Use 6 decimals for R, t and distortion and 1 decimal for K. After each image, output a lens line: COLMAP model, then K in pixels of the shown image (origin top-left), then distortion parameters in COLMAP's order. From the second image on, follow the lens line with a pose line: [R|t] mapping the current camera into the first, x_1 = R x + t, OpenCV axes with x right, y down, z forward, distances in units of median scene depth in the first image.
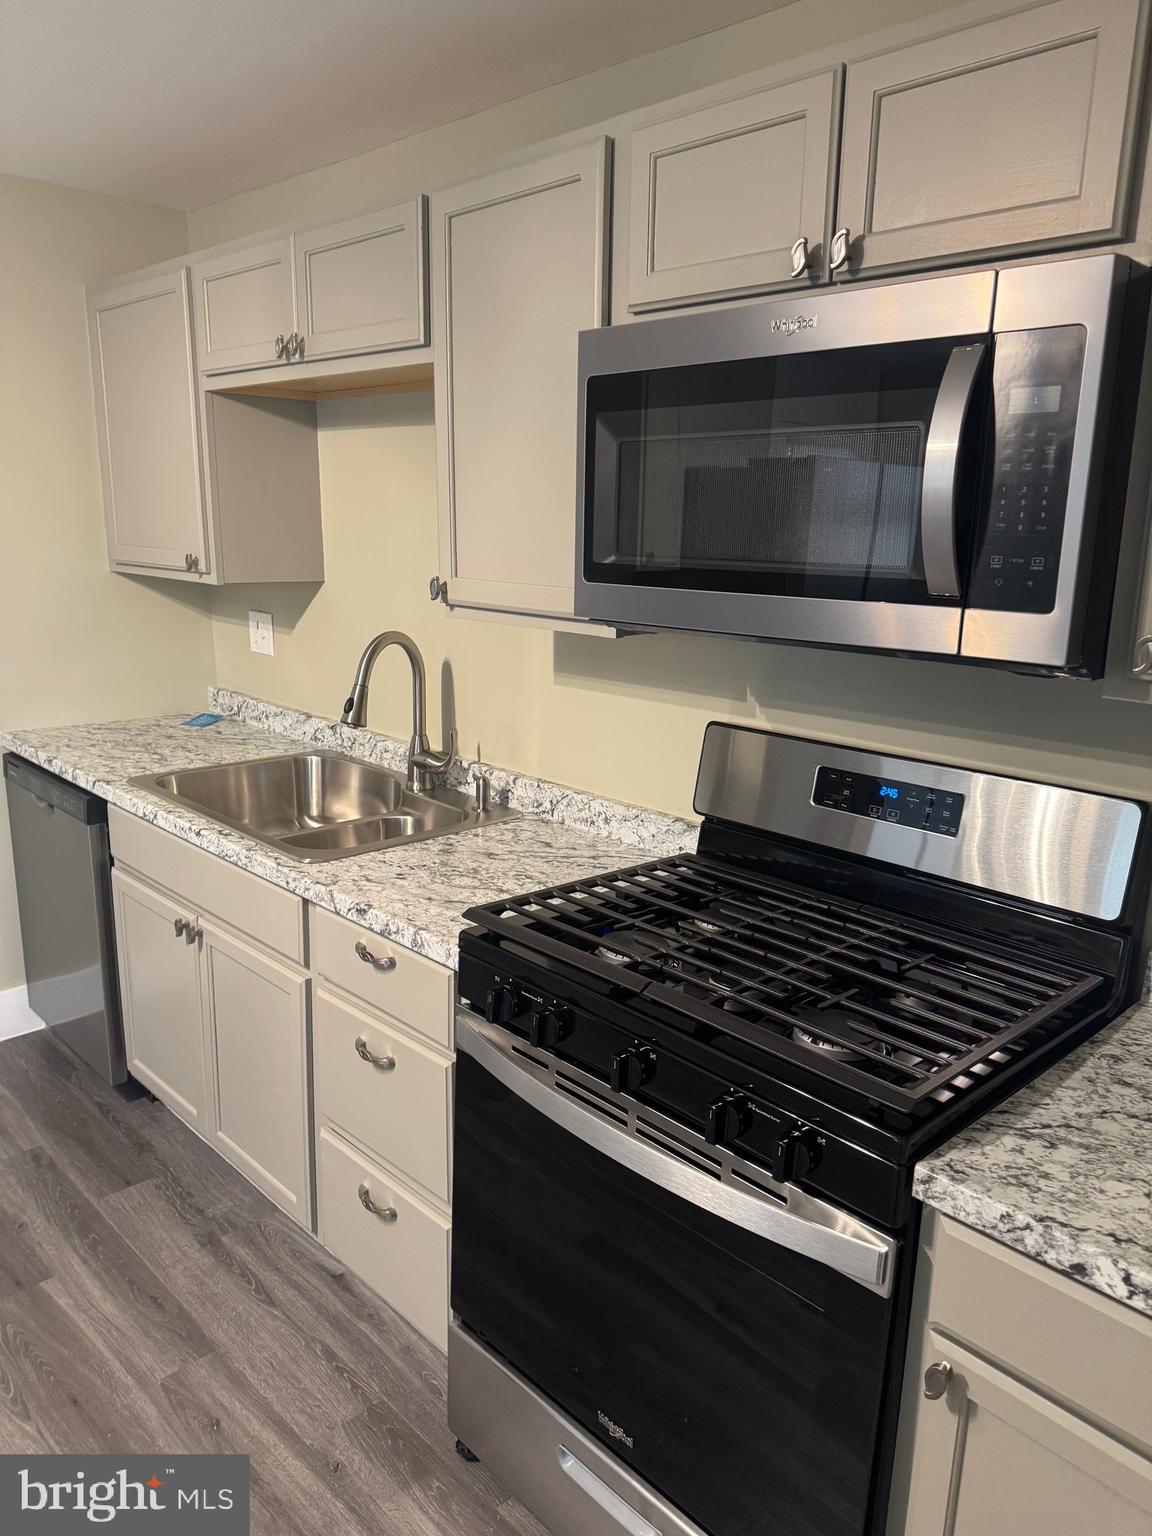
lens RADIAL K [[1090.8, 0, 582.3], [0, 1090.8, 764.7], [0, 0, 1]] dist [0.107092, -0.114592]
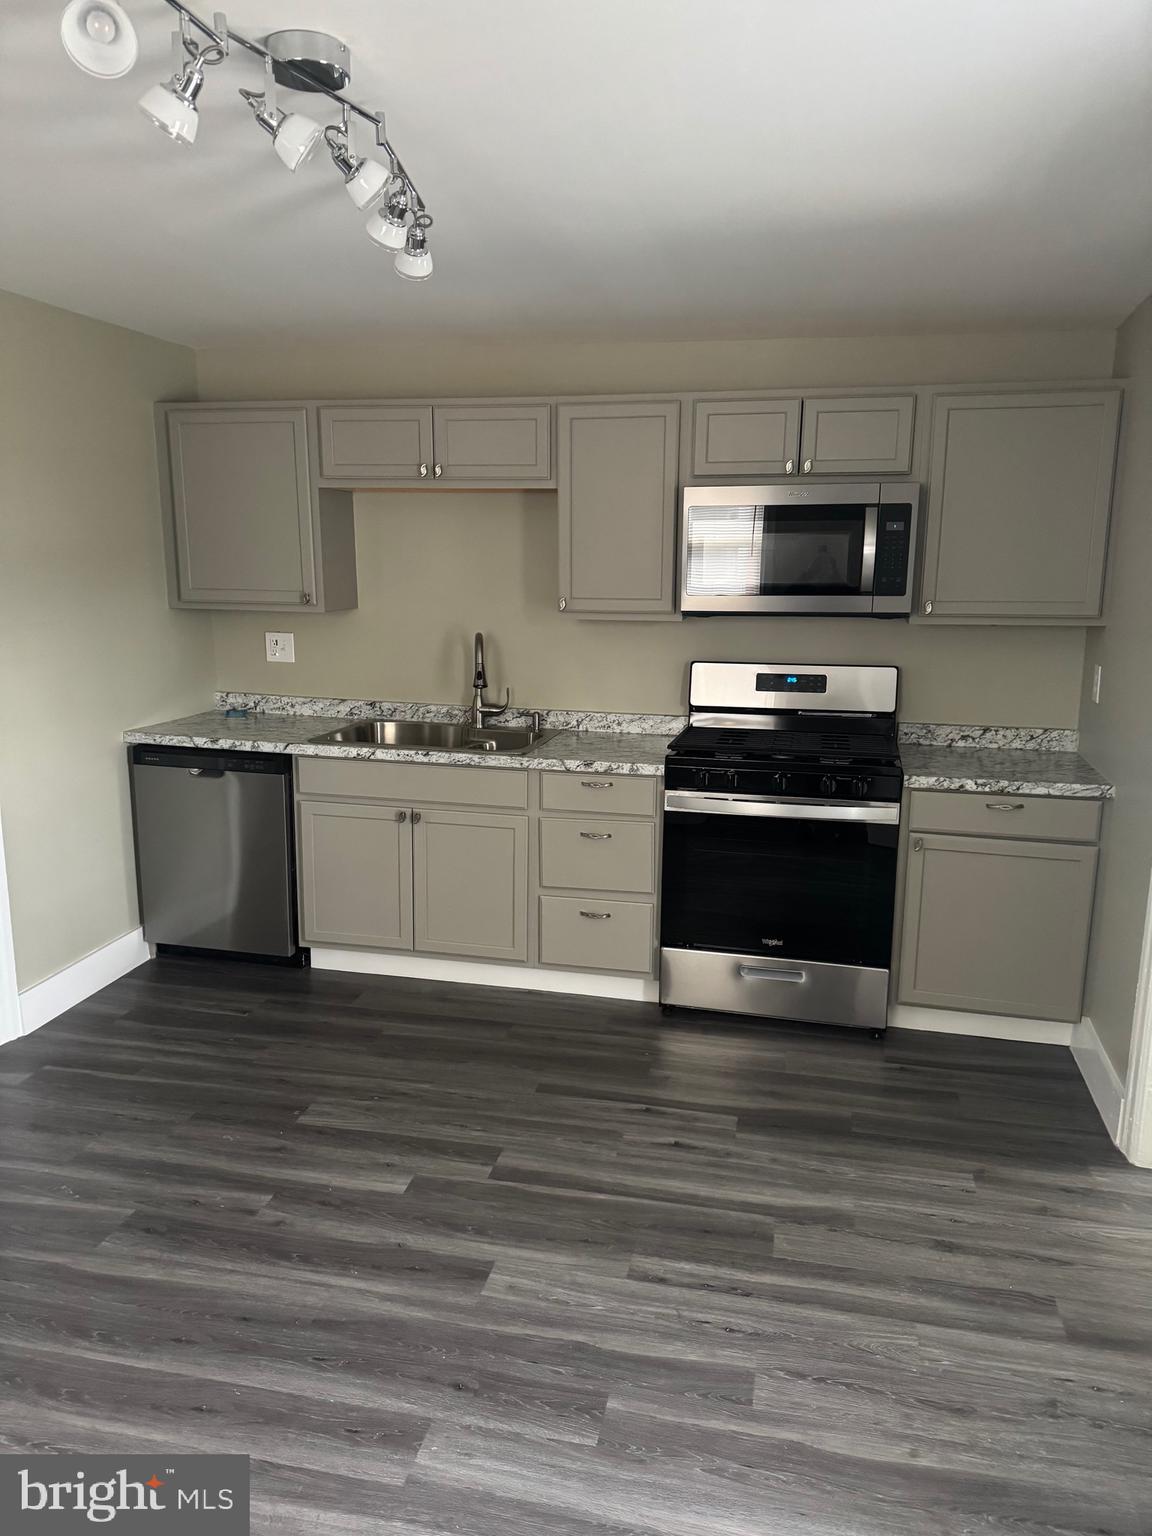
lens RADIAL K [[1090.2, 0, 576.0], [0, 1090.2, 768.0], [0, 0, 1]] dist [0.101329, -0.108503]
pose [[0.827222, -0.119818, 0.548952, -1.167941], [0.133554, 0.990928, 0.015033, 0.095392], [-0.545772, 0.060879, 0.835719, -0.573173]]
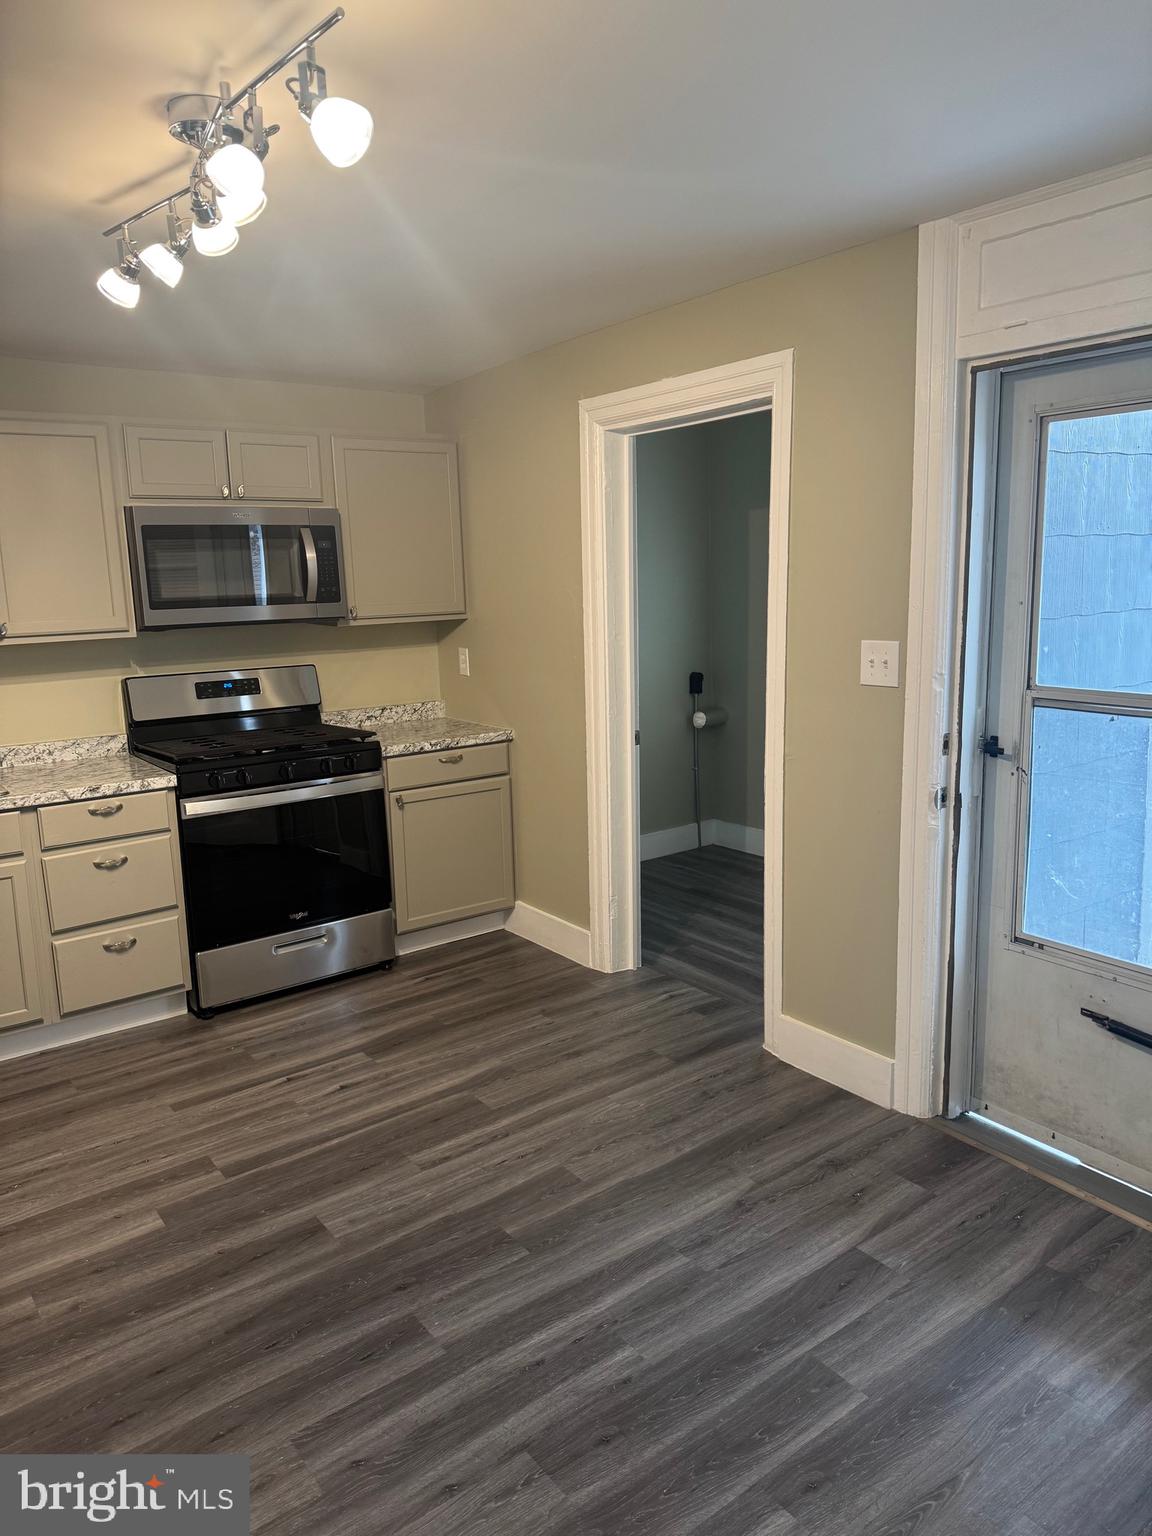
lens RADIAL K [[1090.2, 0, 576.0], [0, 1090.2, 768.0], [0, 0, 1]] dist [0.101329, -0.108503]
pose [[0.107154, -0.198174, 0.974292, -1.777570], [0.254454, 0.952764, 0.165810, -0.008207], [-0.961130, 0.230146, 0.152518, -0.100467]]
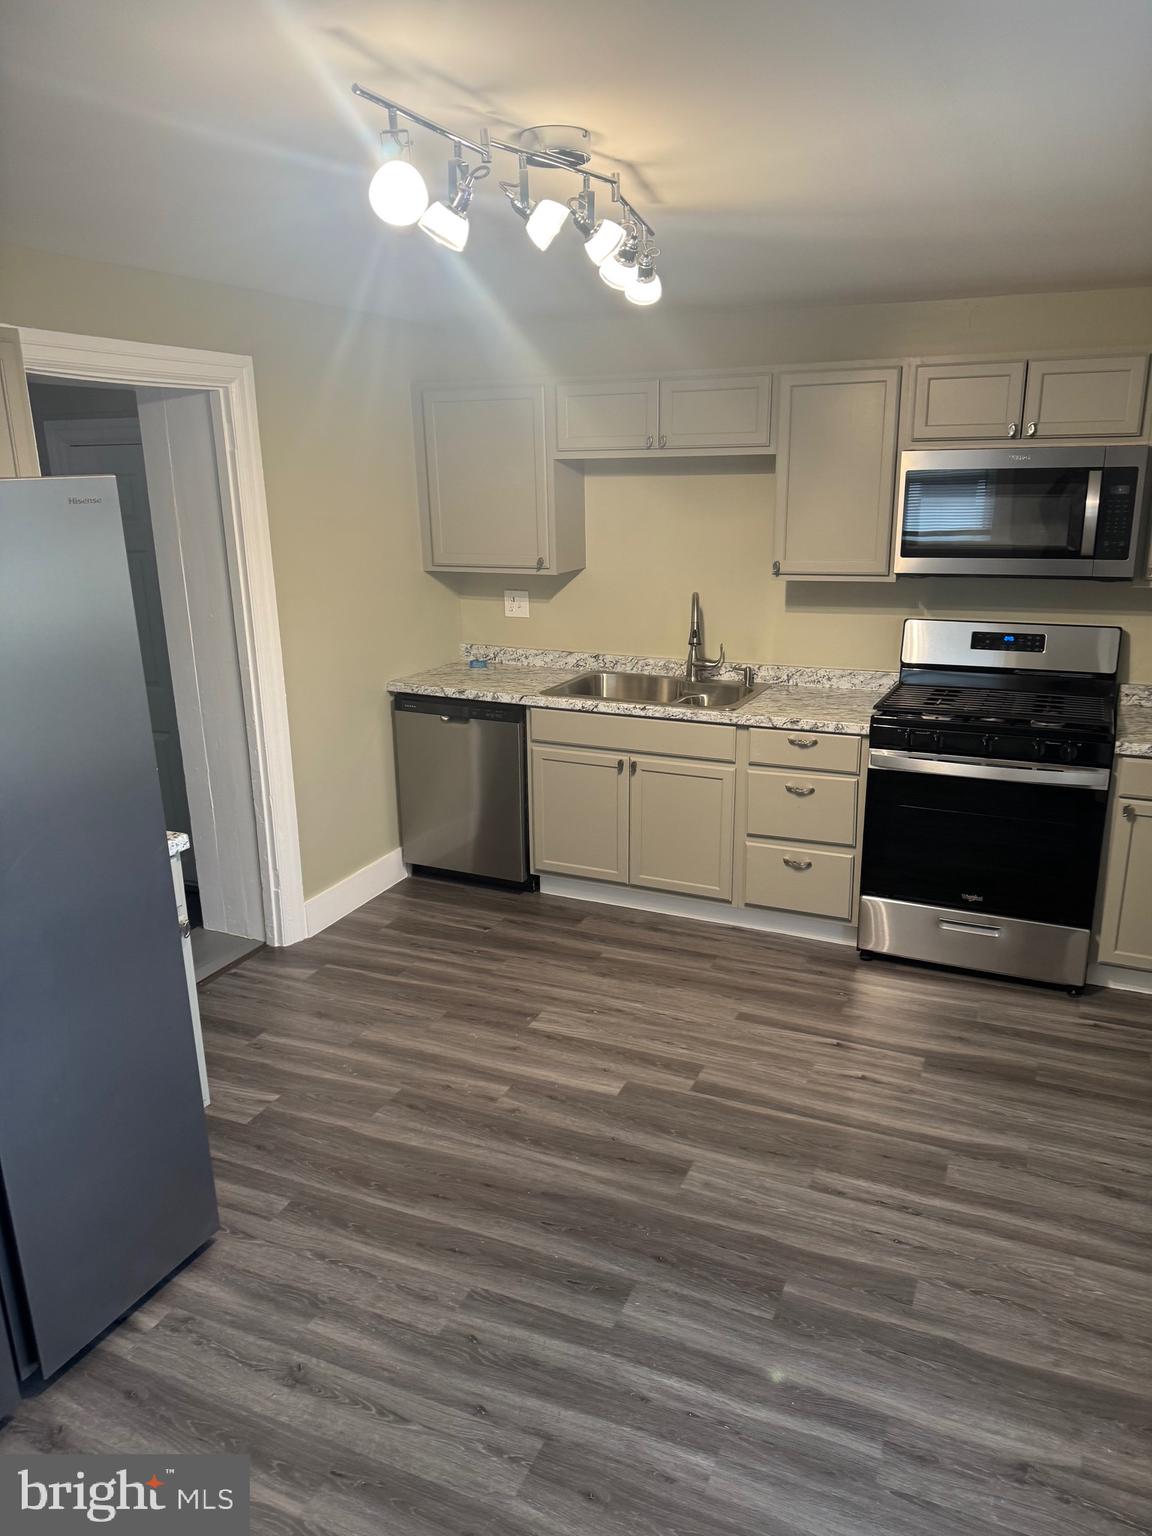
lens RADIAL K [[1090.8, 0, 582.3], [0, 1090.8, 764.7], [0, 0, 1]] dist [0.107092, -0.114592]
pose [[0.921052, -0.131666, 0.366507, -1.220321], [0.117168, 0.991198, 0.061636, 0.032768], [-0.371397, -0.013827, 0.928371, -0.725783]]
